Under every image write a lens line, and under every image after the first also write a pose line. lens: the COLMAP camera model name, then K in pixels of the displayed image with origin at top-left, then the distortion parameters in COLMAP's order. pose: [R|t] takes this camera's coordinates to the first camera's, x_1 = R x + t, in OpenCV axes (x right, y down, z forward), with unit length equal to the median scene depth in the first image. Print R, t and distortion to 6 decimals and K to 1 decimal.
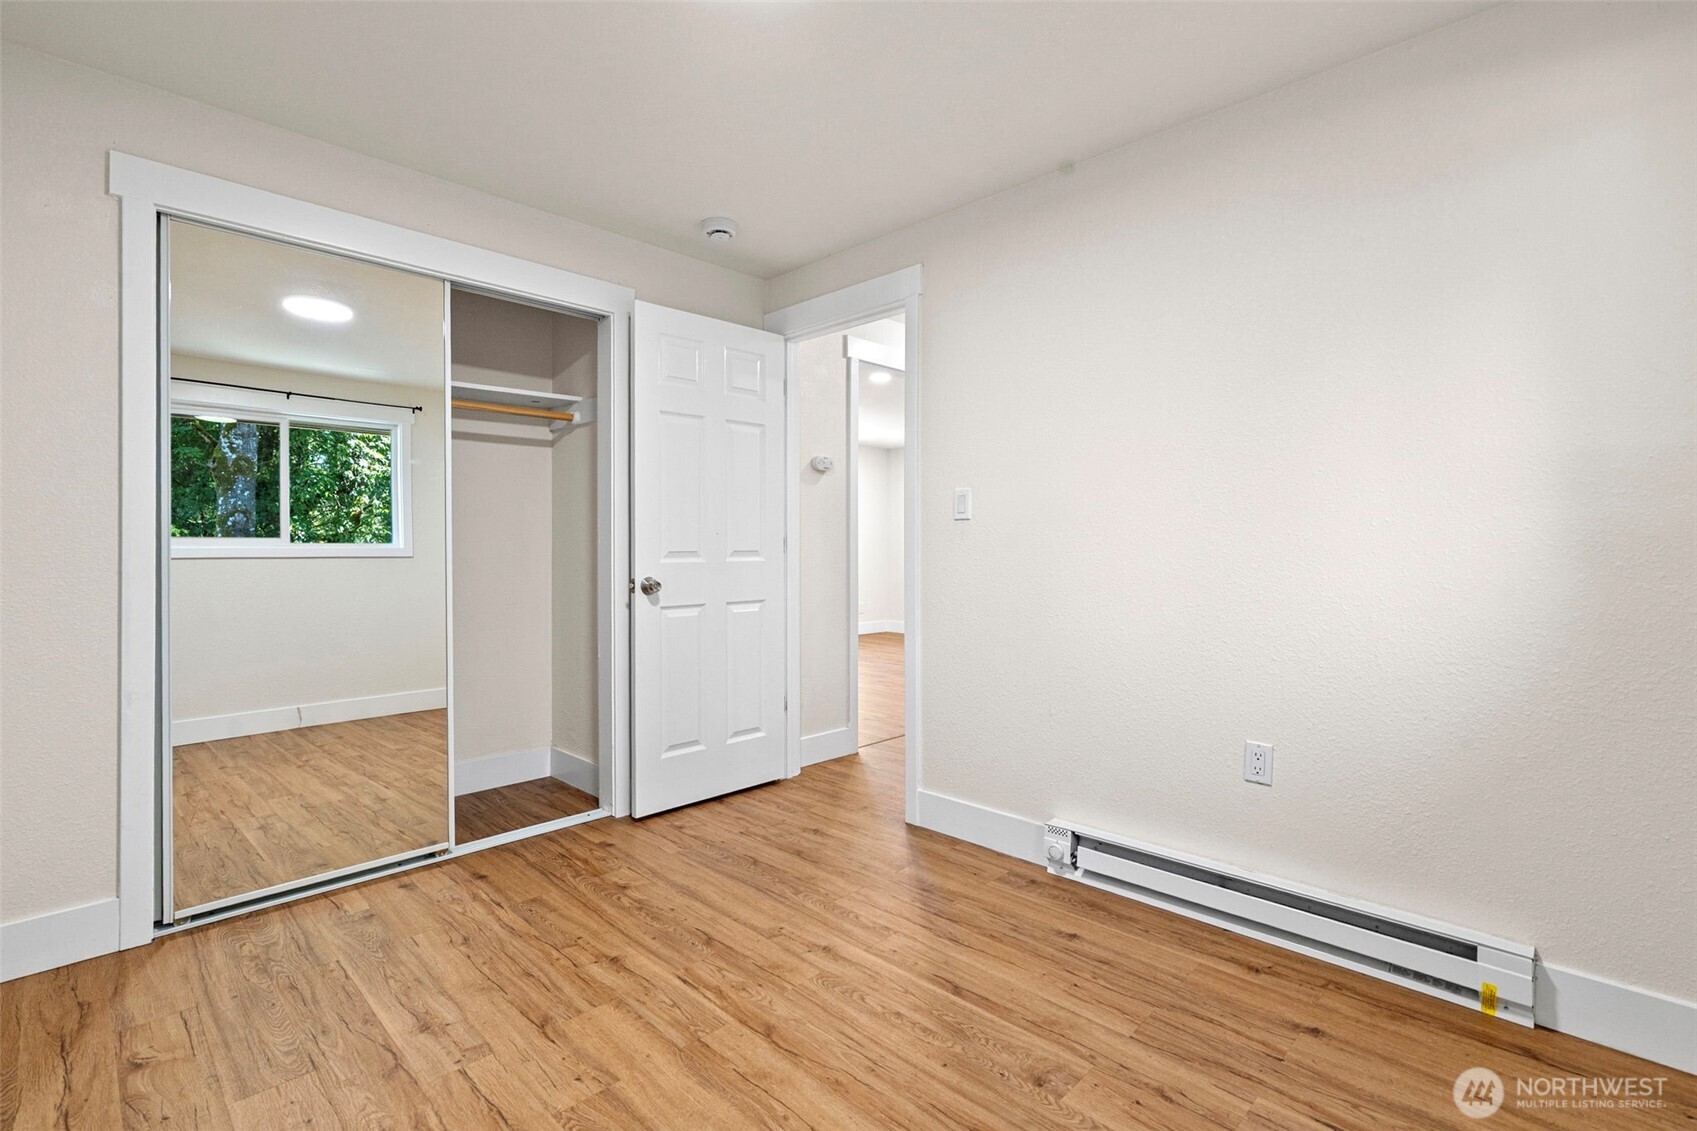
lens RADIAL K [[769.4, 0, 845.7], [0, 769.4, 557.3], [0, 0, 1]] dist [-0.000695, -0.000136]
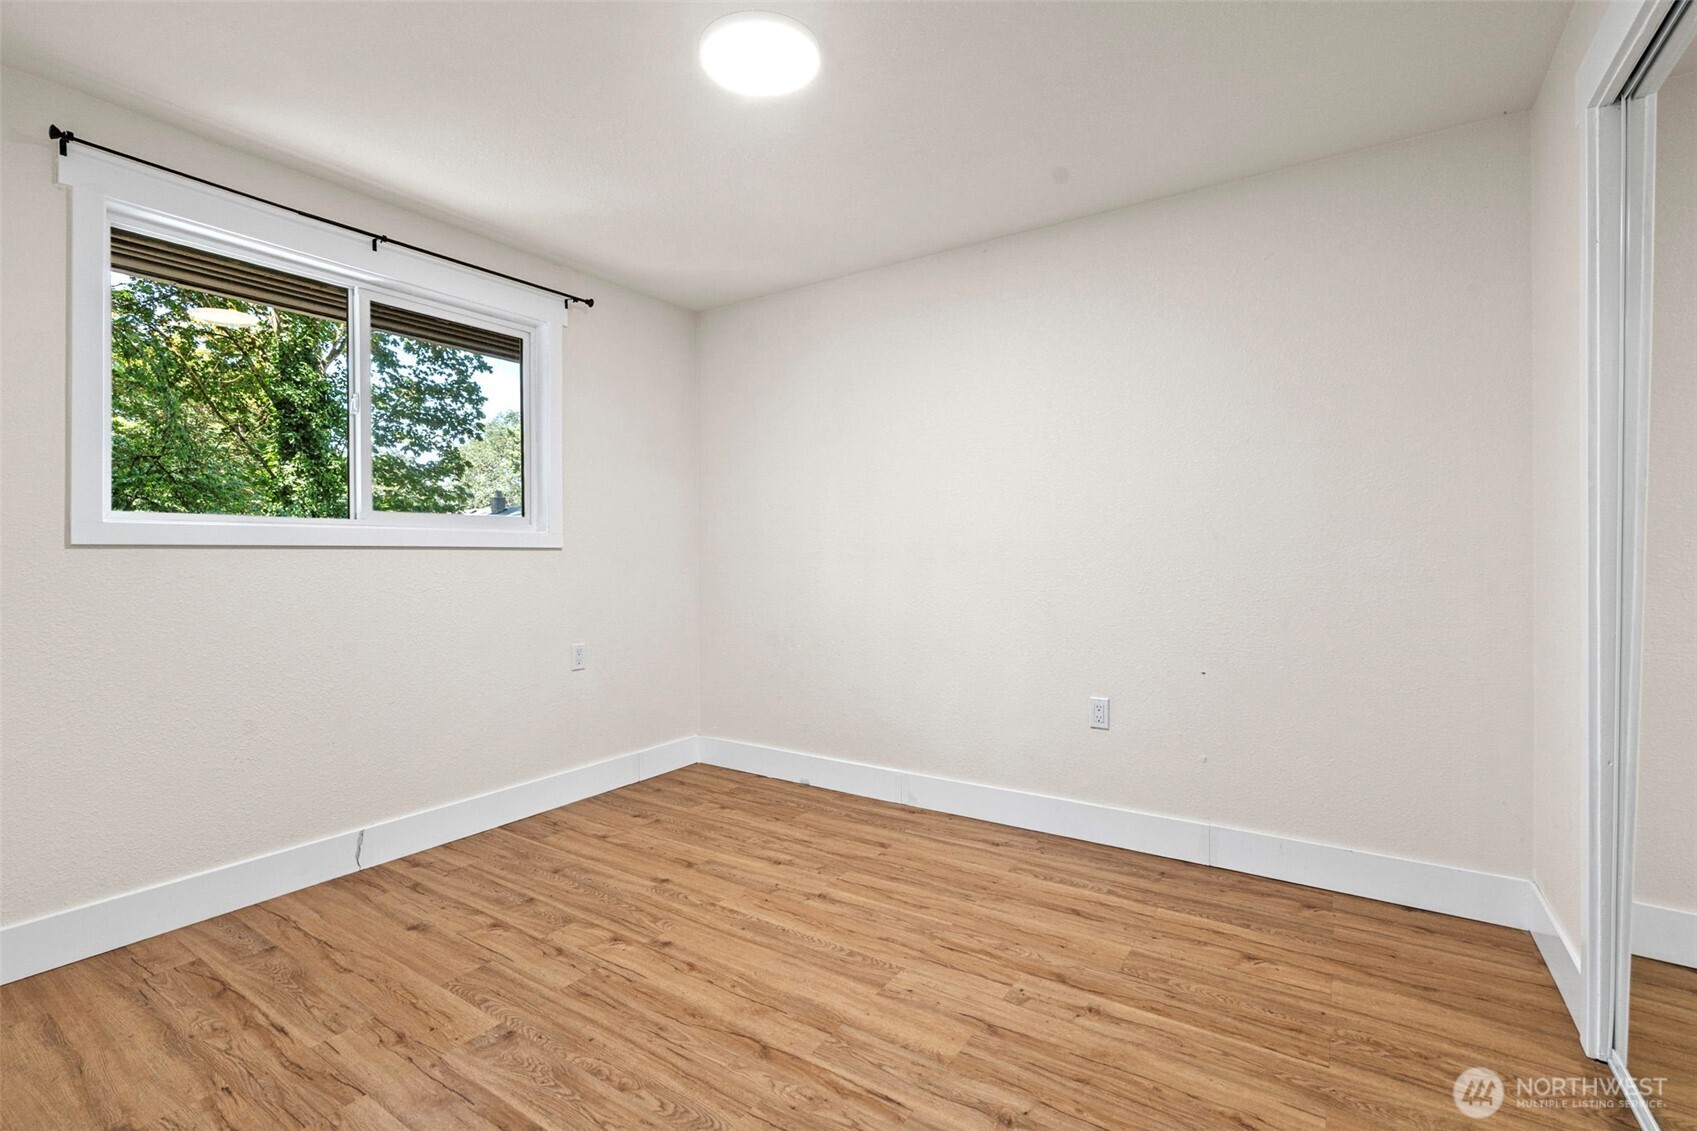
lens RADIAL K [[769.4, 0, 848.9], [0, 769.4, 561.3], [0, 0, 1]] dist [-0.000695, -0.000136]
pose [[-0.982026, 0.004443, -0.188696, -0.023017], [0.000249, 0.999752, 0.022246, -0.026061], [0.188748, 0.021800, -0.981784, 1.963765]]
